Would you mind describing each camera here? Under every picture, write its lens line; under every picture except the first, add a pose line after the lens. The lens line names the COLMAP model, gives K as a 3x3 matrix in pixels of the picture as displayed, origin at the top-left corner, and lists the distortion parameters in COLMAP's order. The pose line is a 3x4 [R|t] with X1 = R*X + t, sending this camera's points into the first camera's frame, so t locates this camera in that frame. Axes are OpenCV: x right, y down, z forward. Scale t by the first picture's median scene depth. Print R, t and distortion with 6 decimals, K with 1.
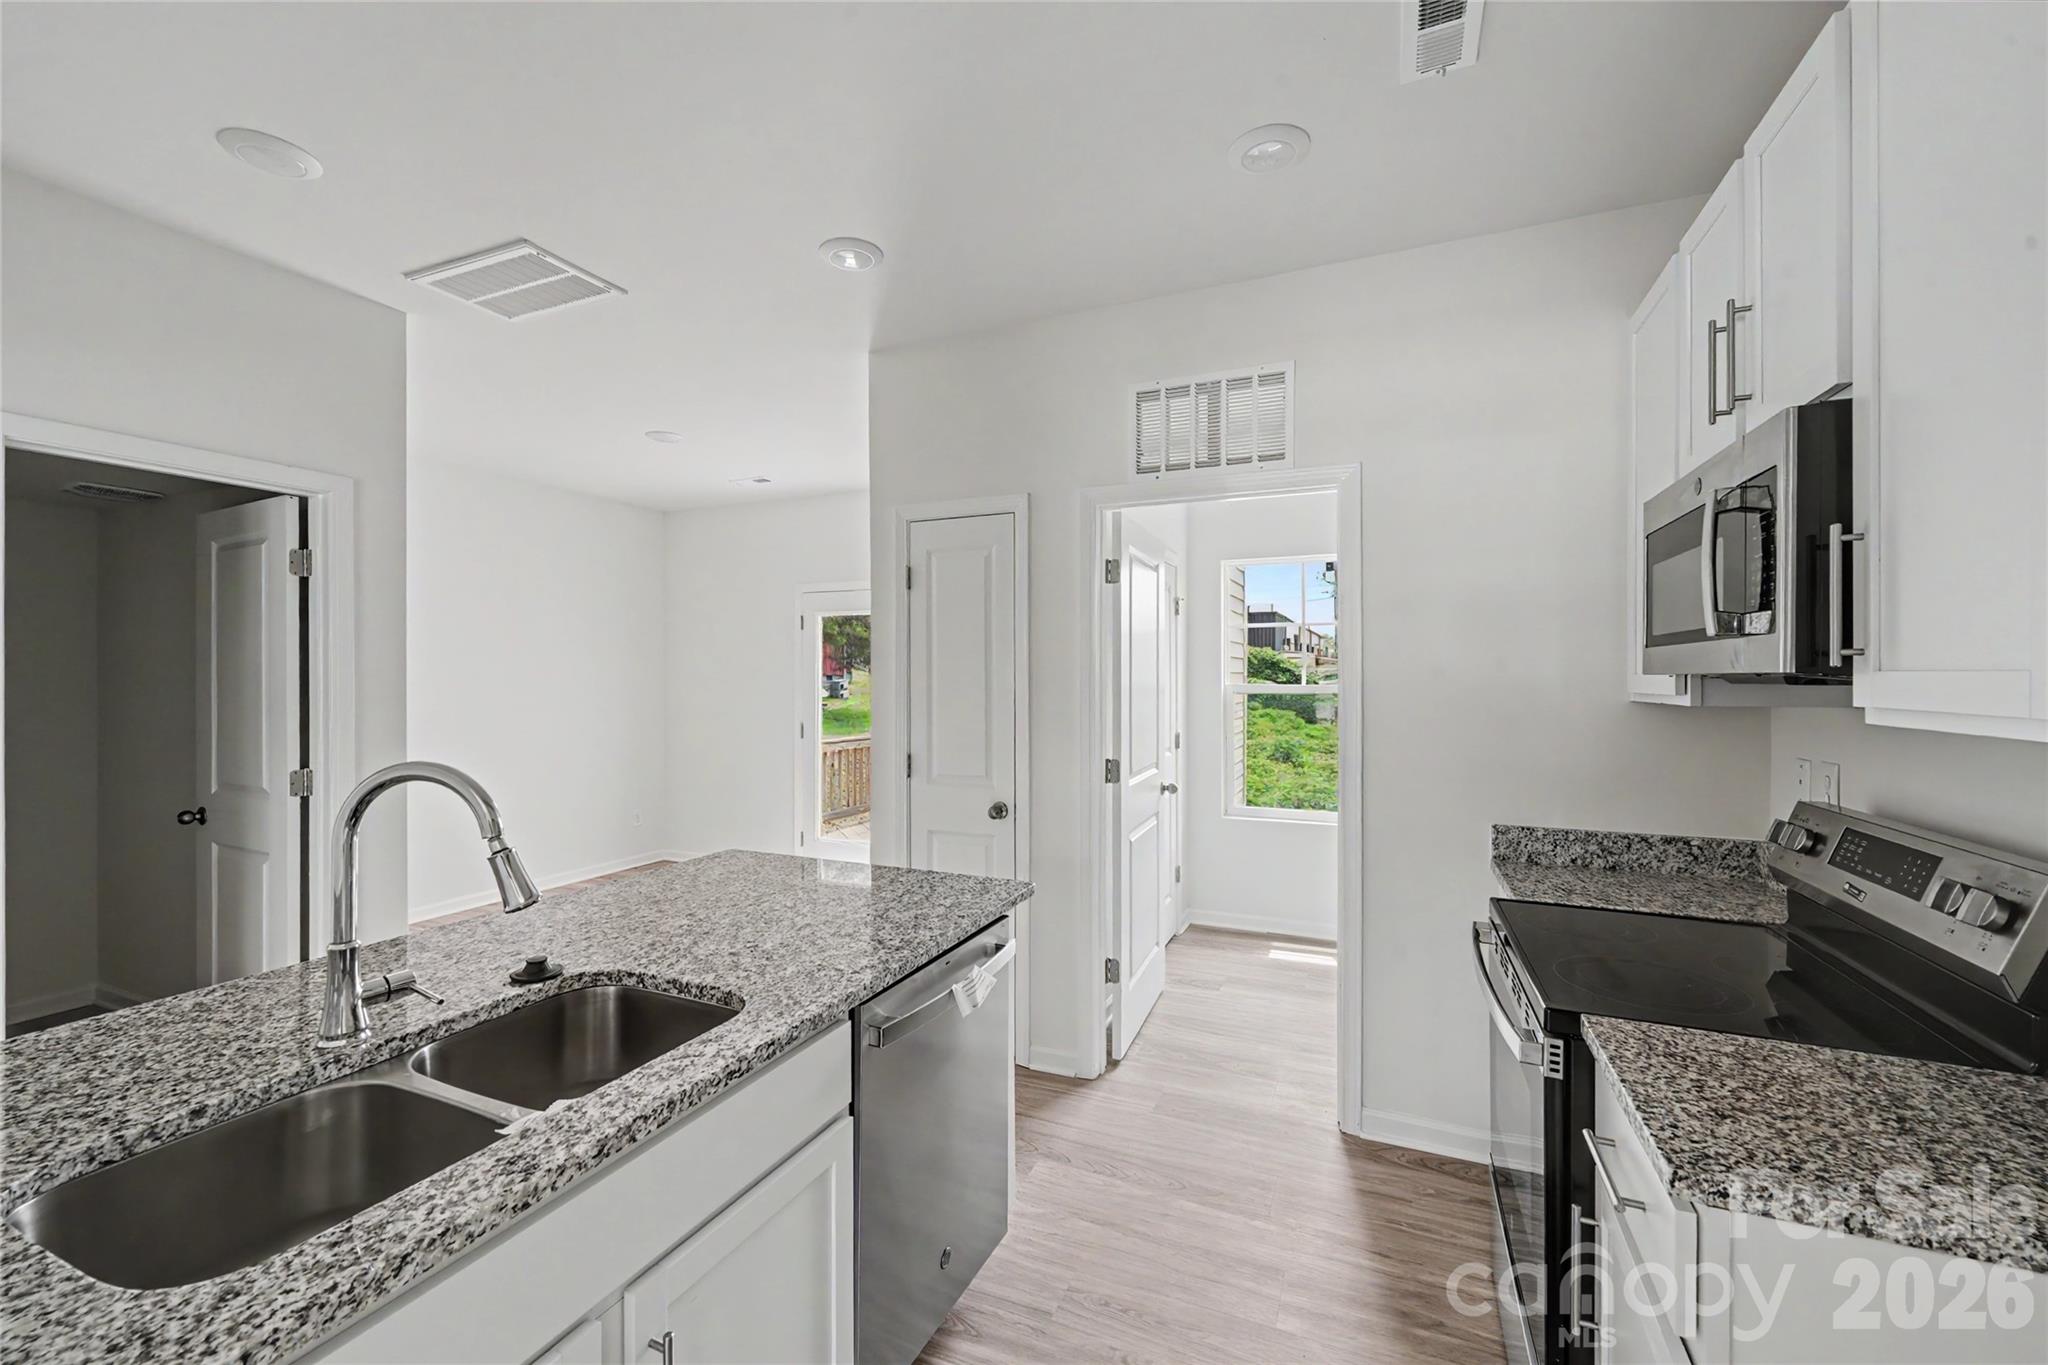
lens RADIAL K [[838.1, 0, 1016.6], [0, 838.1, 680.8], [0, 0, 1]] dist [0.002877, 0.000003]
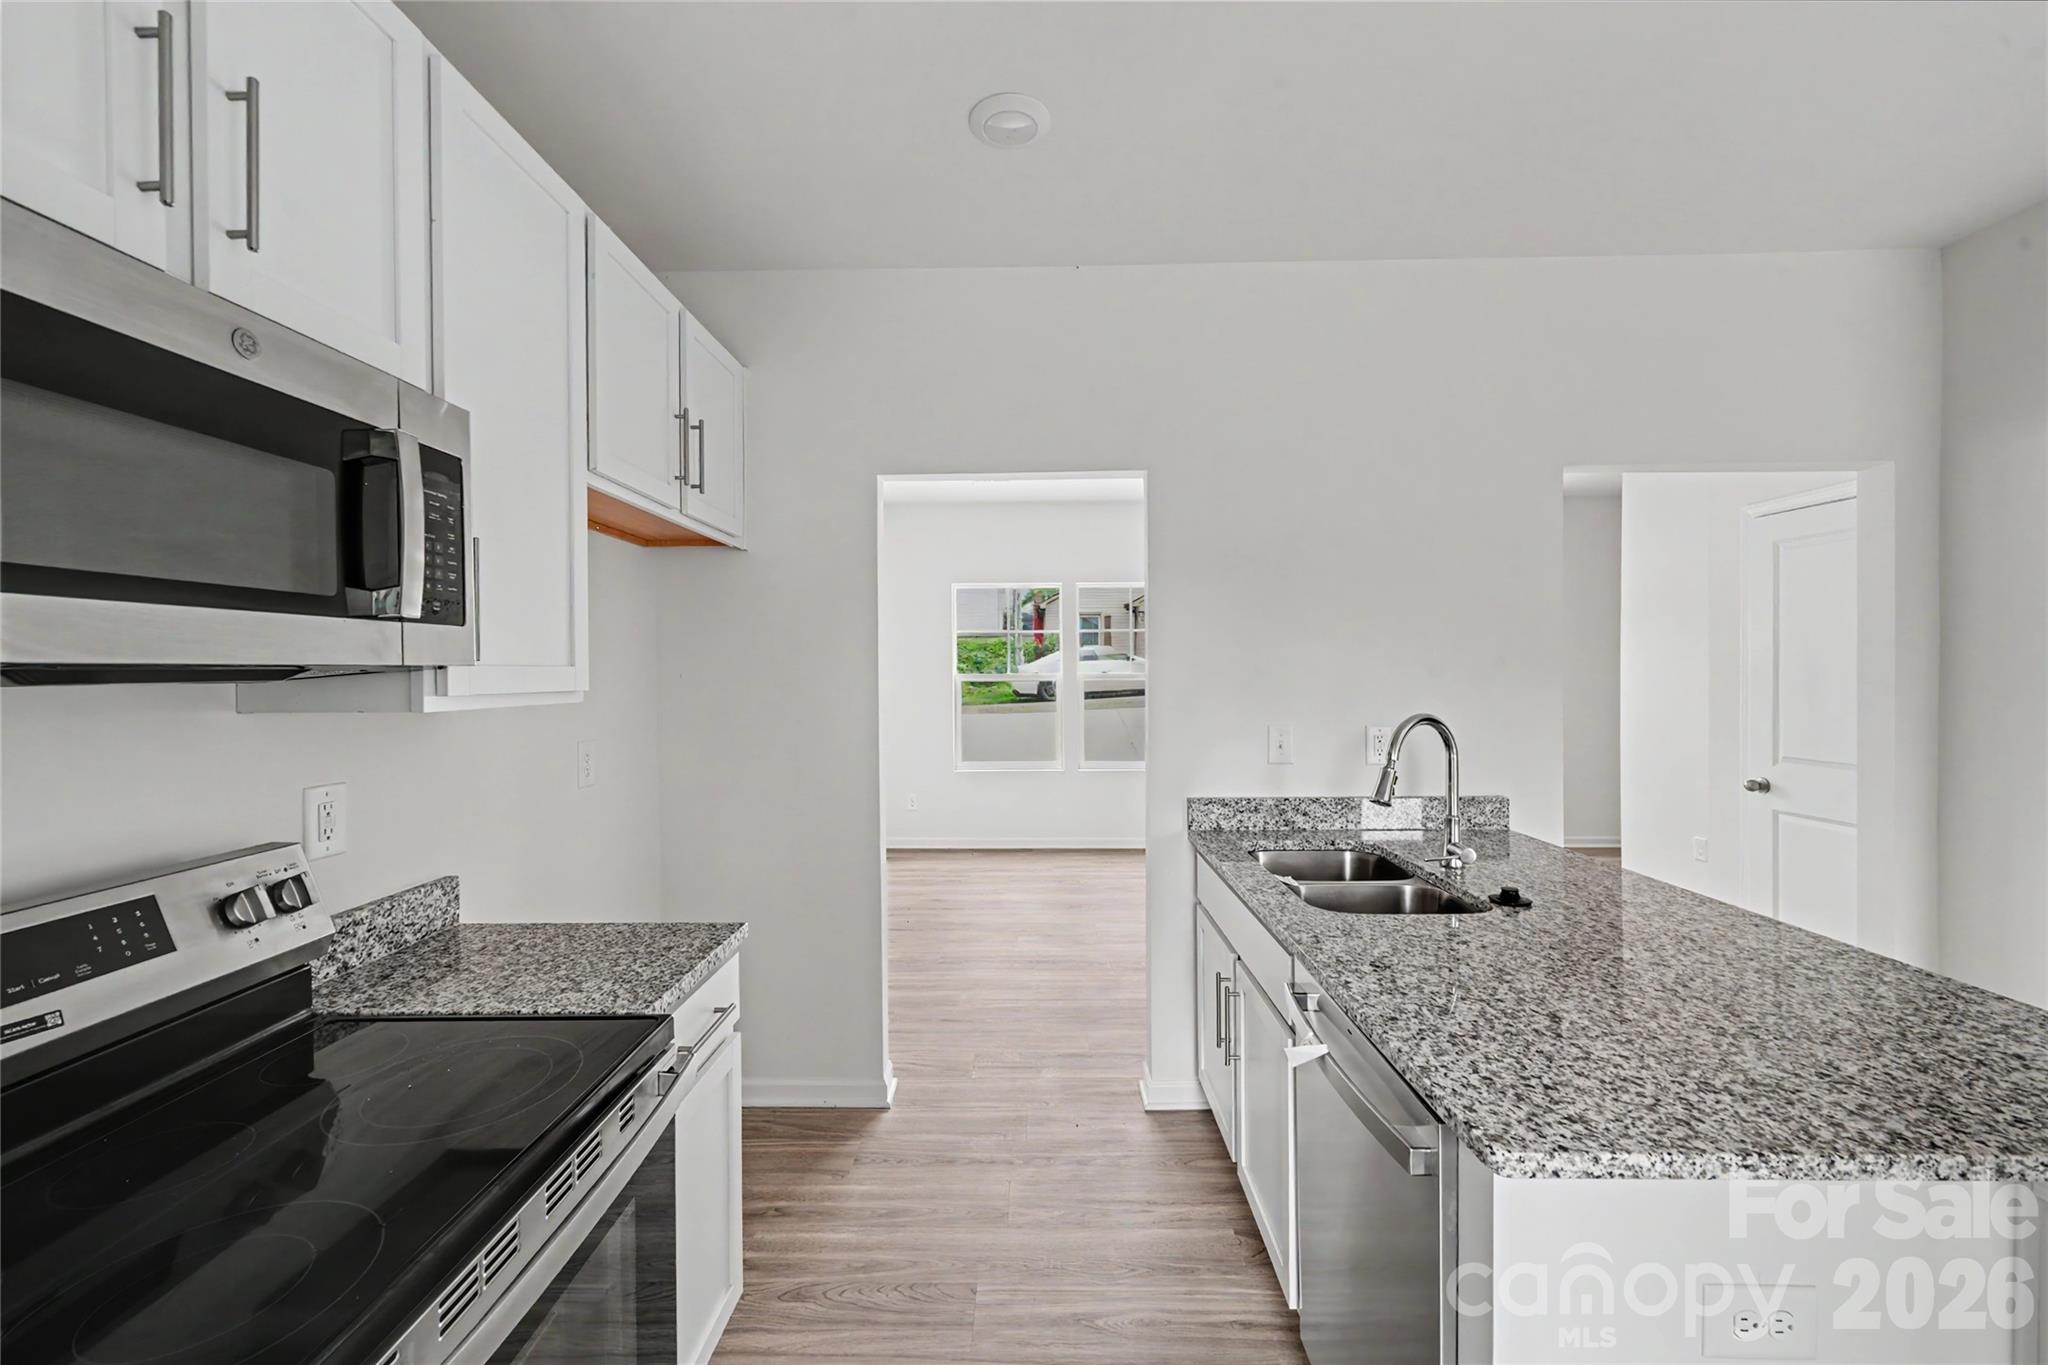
lens RADIAL K [[931.4, 0, 1066.5], [0, 931.4, 676.6], [0, 0, 1]] dist [0.000409, 0.000040]
pose [[-0.906410, 0.009596, -0.422291, 0.611989], [0.006688, 0.999943, 0.008367, -0.002215], [0.422347, 0.004759, -0.906422, 1.973410]]
